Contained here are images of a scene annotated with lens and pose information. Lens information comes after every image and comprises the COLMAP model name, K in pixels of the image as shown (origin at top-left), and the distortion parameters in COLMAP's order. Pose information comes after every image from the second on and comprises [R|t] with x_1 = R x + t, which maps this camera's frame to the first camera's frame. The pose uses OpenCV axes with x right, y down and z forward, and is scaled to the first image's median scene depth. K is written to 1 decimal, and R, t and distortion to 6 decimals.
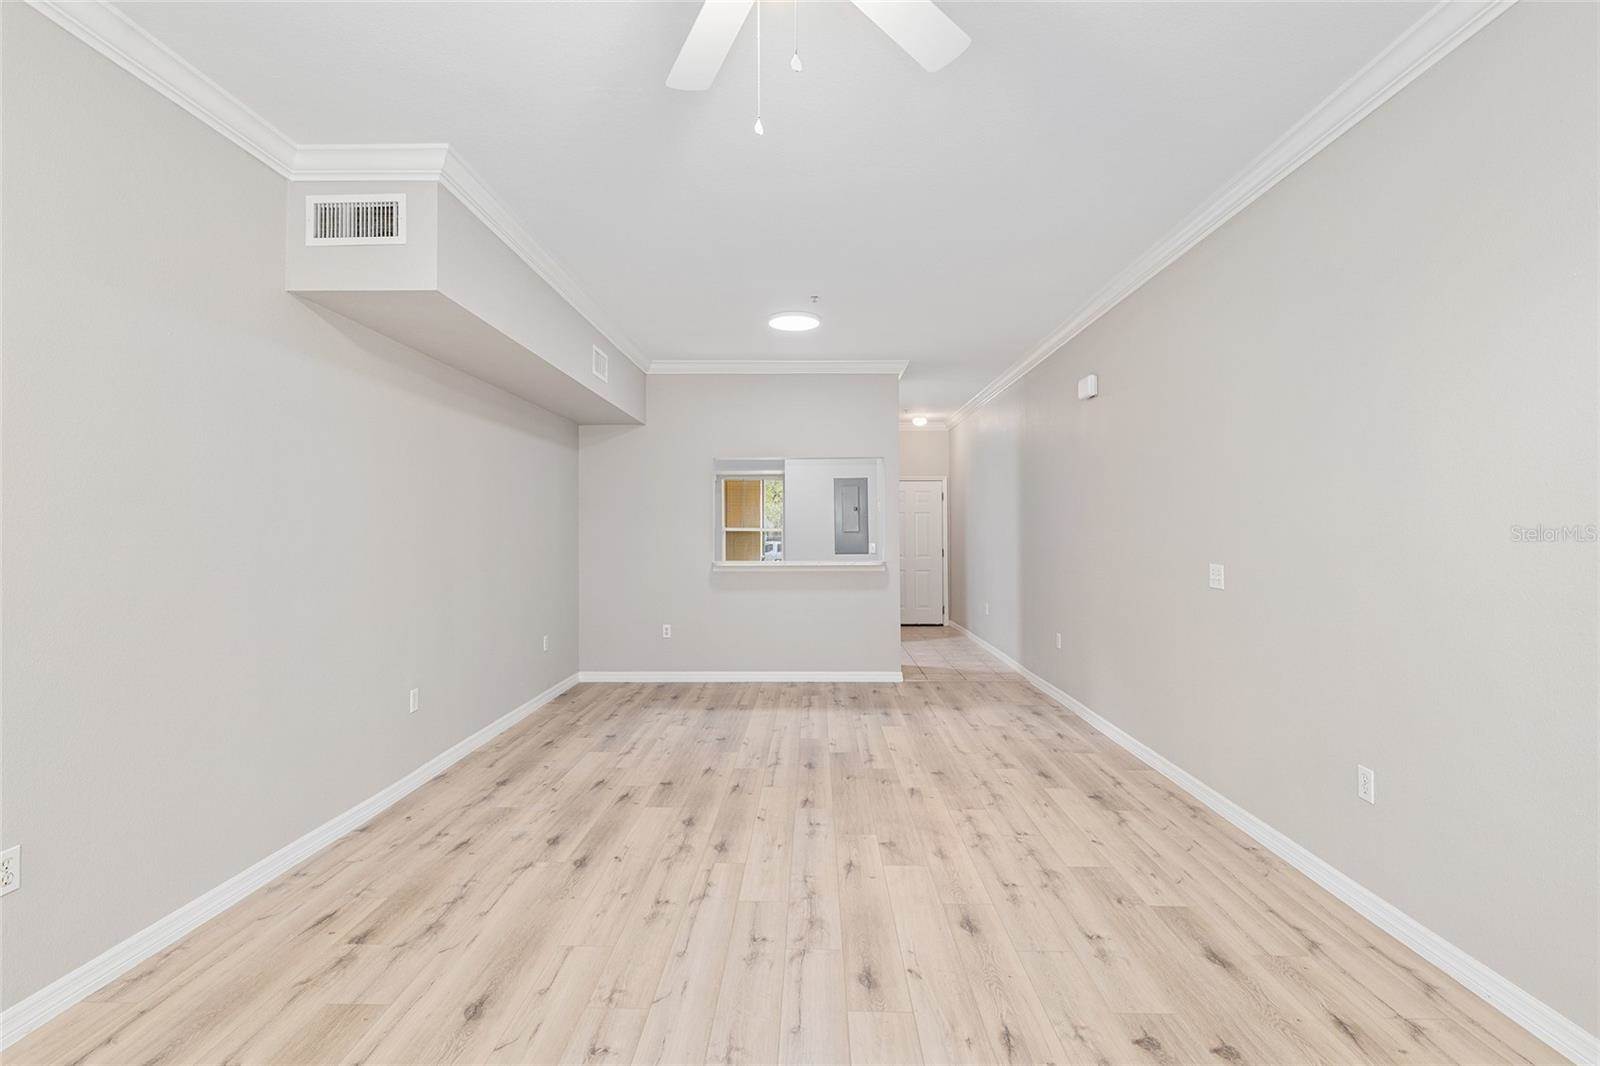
lens RADIAL K [[750.5, 0, 799.5], [0, 750.5, 520.7], [0, 0, 1]] dist [0.000851, 0.000270]
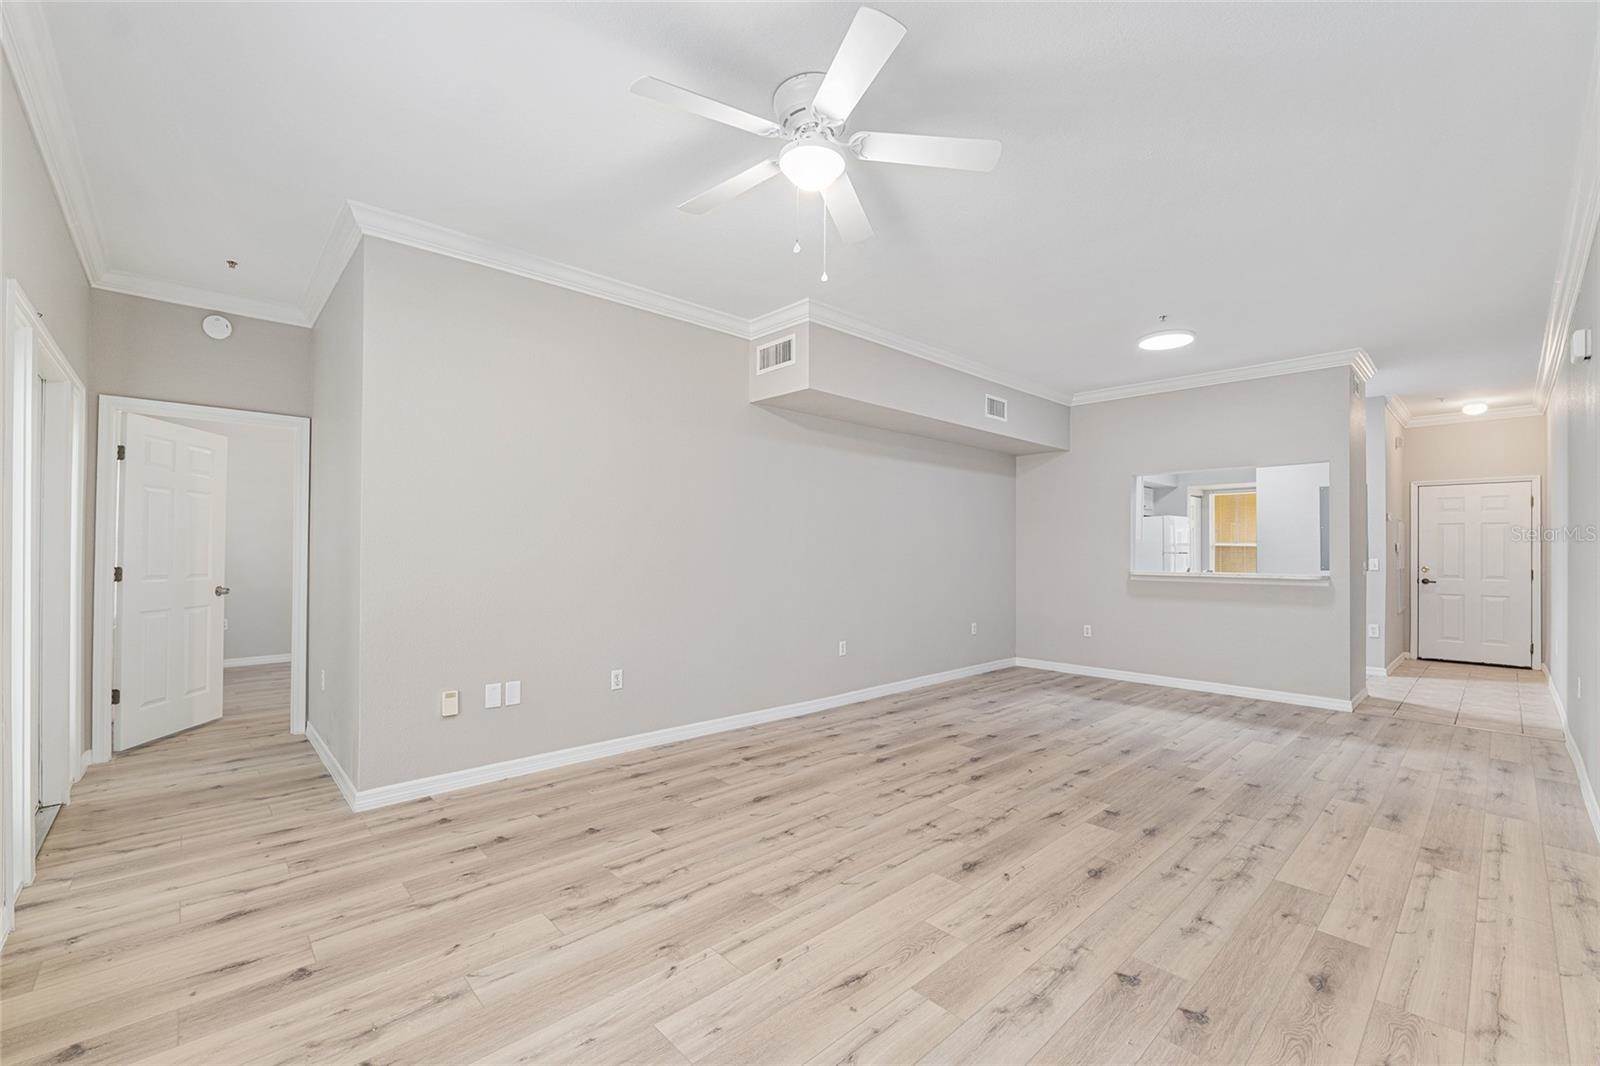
lens RADIAL K [[667.4, 0, 800.6], [0, 667.4, 542.8], [0, 0, 1]] dist [-0.011153, -0.000078]
pose [[0.697427, -0.000472, -0.716655, 0.482051], [0.001551, 0.999998, 0.000851, 0.025265], [0.716654, -0.001705, 0.697427, -0.021694]]
